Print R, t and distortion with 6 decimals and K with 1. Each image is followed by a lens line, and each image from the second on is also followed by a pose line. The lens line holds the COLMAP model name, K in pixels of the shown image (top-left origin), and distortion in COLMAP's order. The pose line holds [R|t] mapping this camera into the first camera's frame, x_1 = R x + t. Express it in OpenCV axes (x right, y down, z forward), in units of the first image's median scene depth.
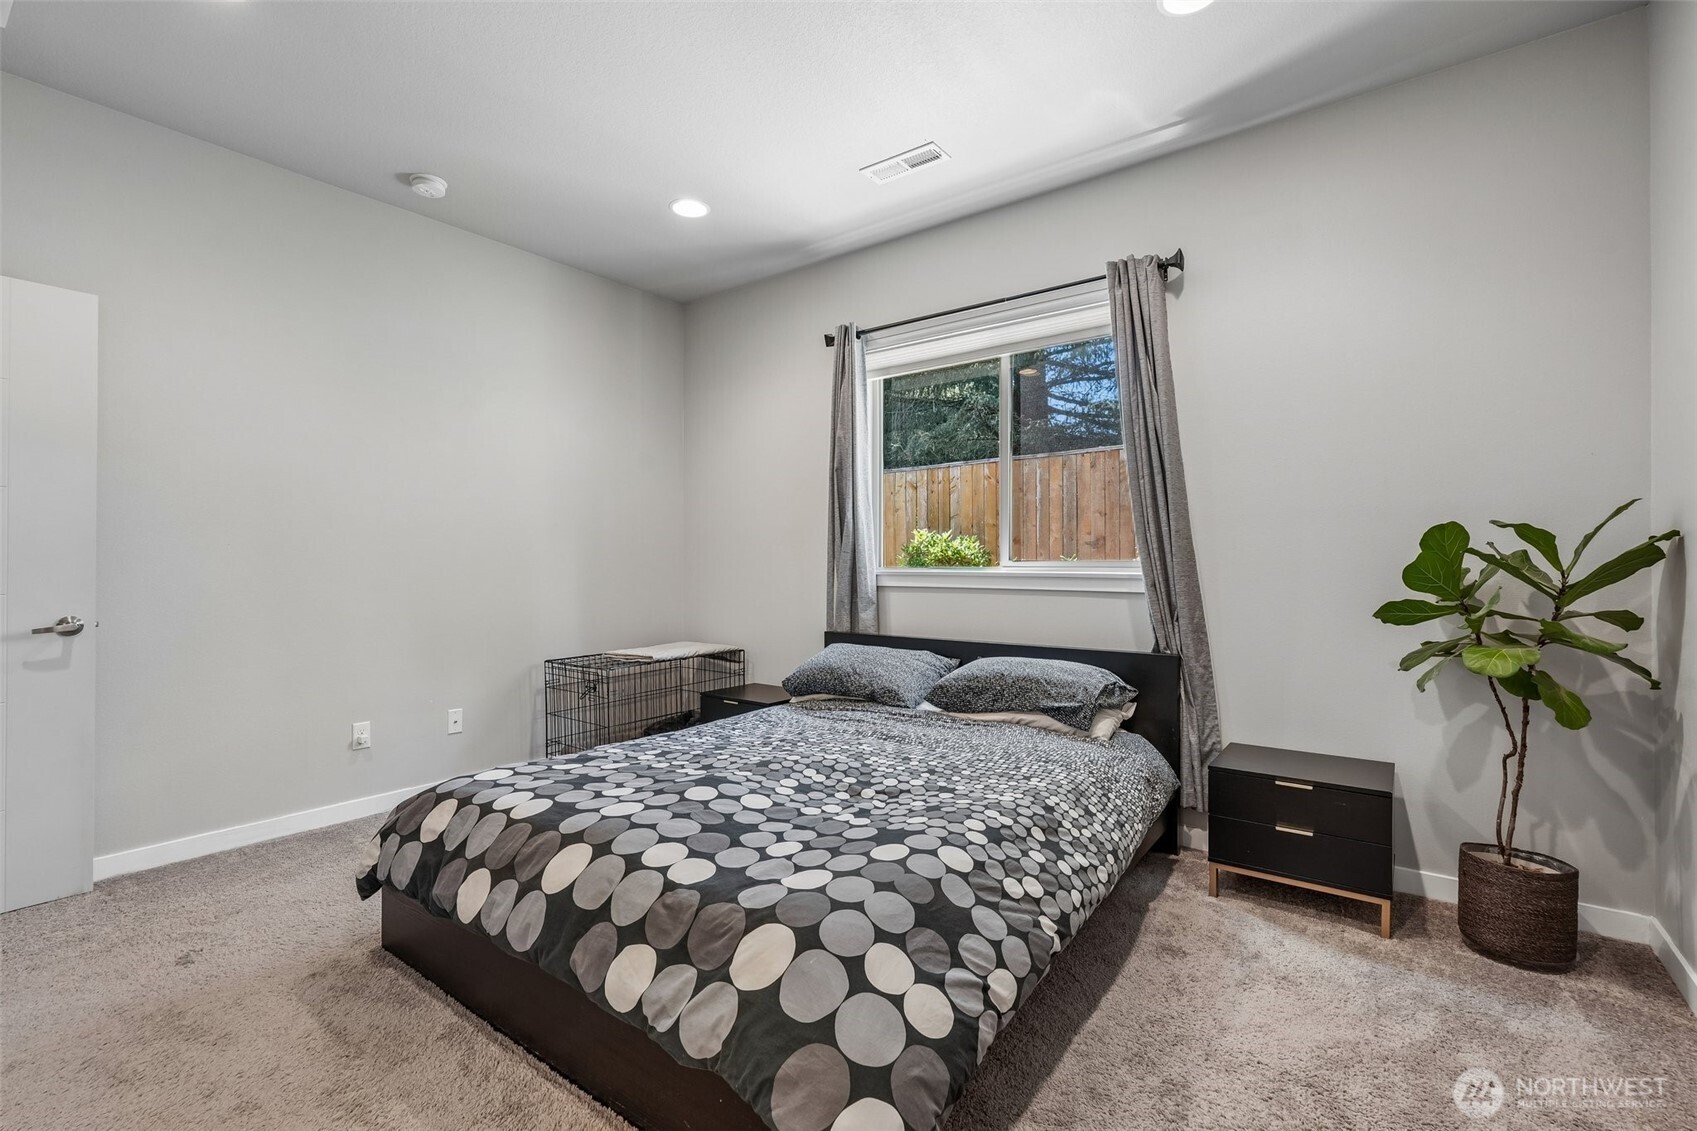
lens RADIAL K [[748.3, 0, 833.6], [0, 748.3, 559.3], [0, 0, 1]] dist [-0.012179, 0.004314]
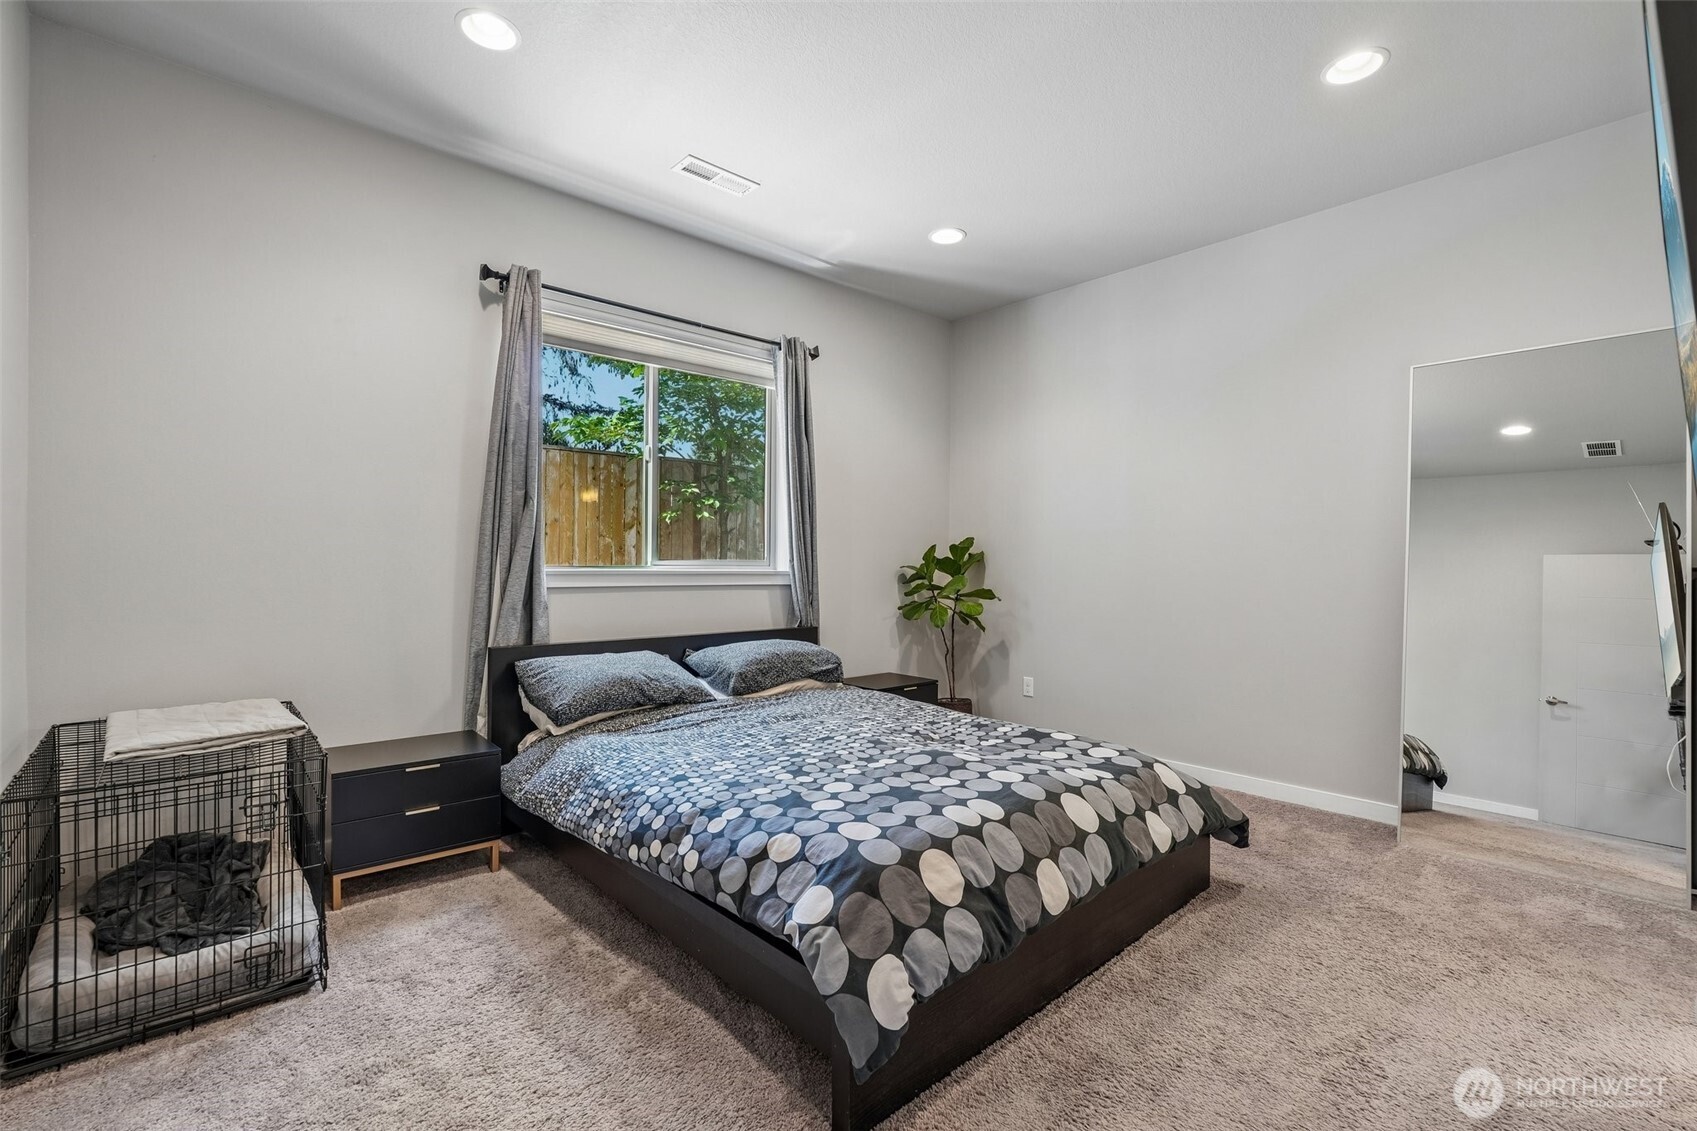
lens RADIAL K [[748.3, 0, 830.5], [0, 748.3, 569.9], [0, 0, 1]] dist [-0.012179, 0.004314]
pose [[0.197599, -0.005372, 0.980268, -1.022833], [-0.013283, 0.999879, 0.008157, 0.006127], [-0.980193, -0.014633, 0.197504, 0.726052]]
